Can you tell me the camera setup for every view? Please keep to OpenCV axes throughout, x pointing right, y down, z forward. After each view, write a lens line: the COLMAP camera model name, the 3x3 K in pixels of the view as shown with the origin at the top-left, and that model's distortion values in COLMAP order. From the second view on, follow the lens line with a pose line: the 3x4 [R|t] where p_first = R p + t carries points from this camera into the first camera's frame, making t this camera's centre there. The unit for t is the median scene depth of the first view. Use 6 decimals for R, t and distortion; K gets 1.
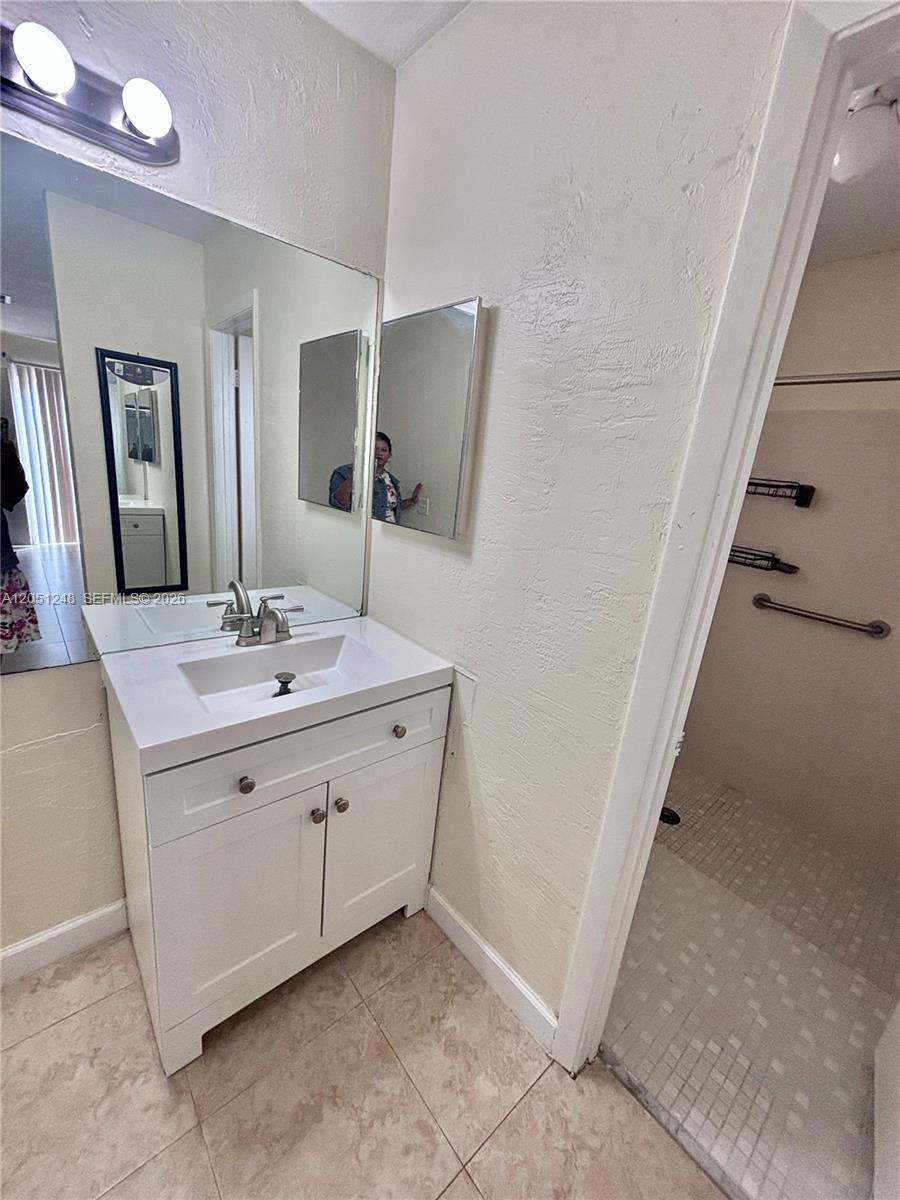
lens RADIAL K [[483.2, 0, 448.3], [0, 483.2, 600.5], [0, 0, 1]] dist [-0.008038, 0.004080]
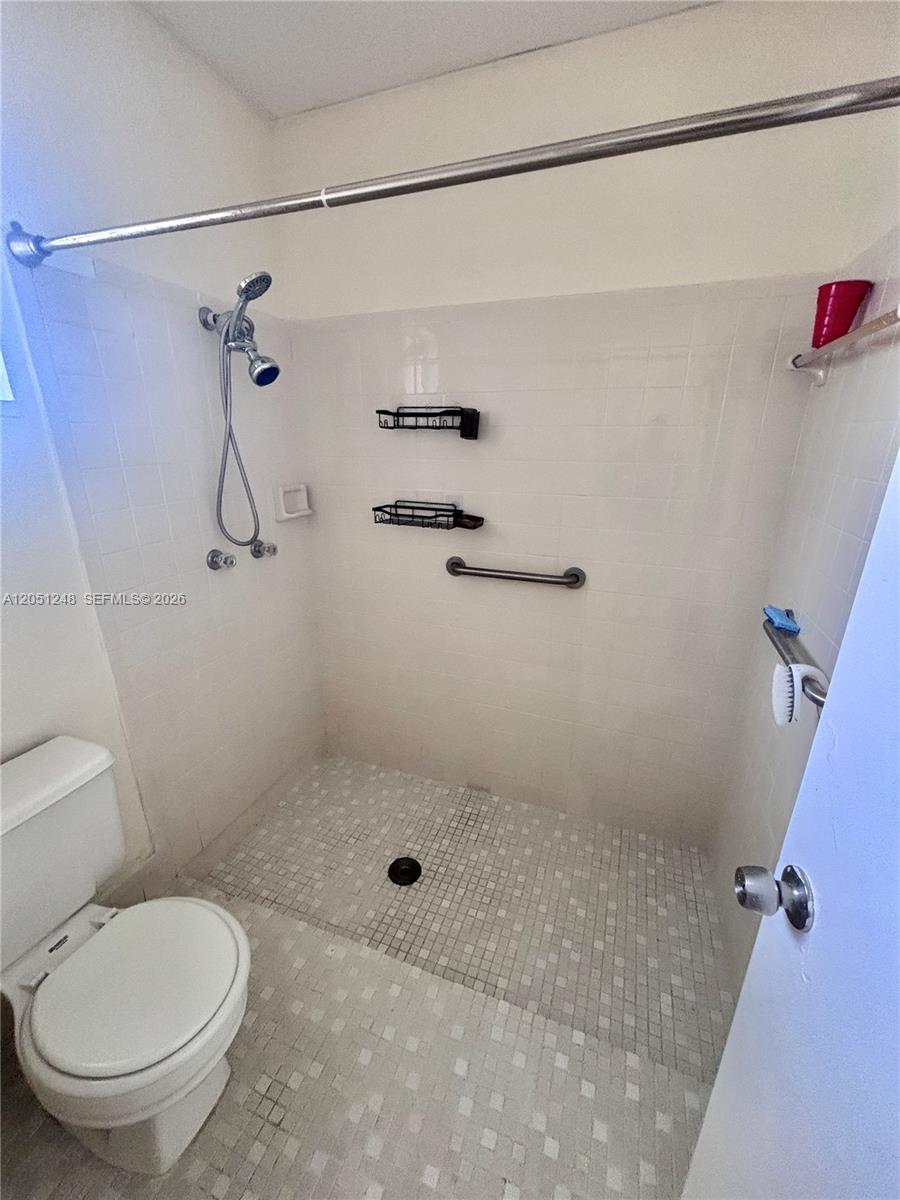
lens RADIAL K [[483.2, 0, 448.3], [0, 483.2, 600.5], [0, 0, 1]] dist [-0.008038, 0.004080]
pose [[0.874890, -0.244563, 0.418038, 0.324829], [0.211426, 0.969413, 0.124648, -0.049611], [-0.435736, -0.020669, 0.899837, 0.323700]]
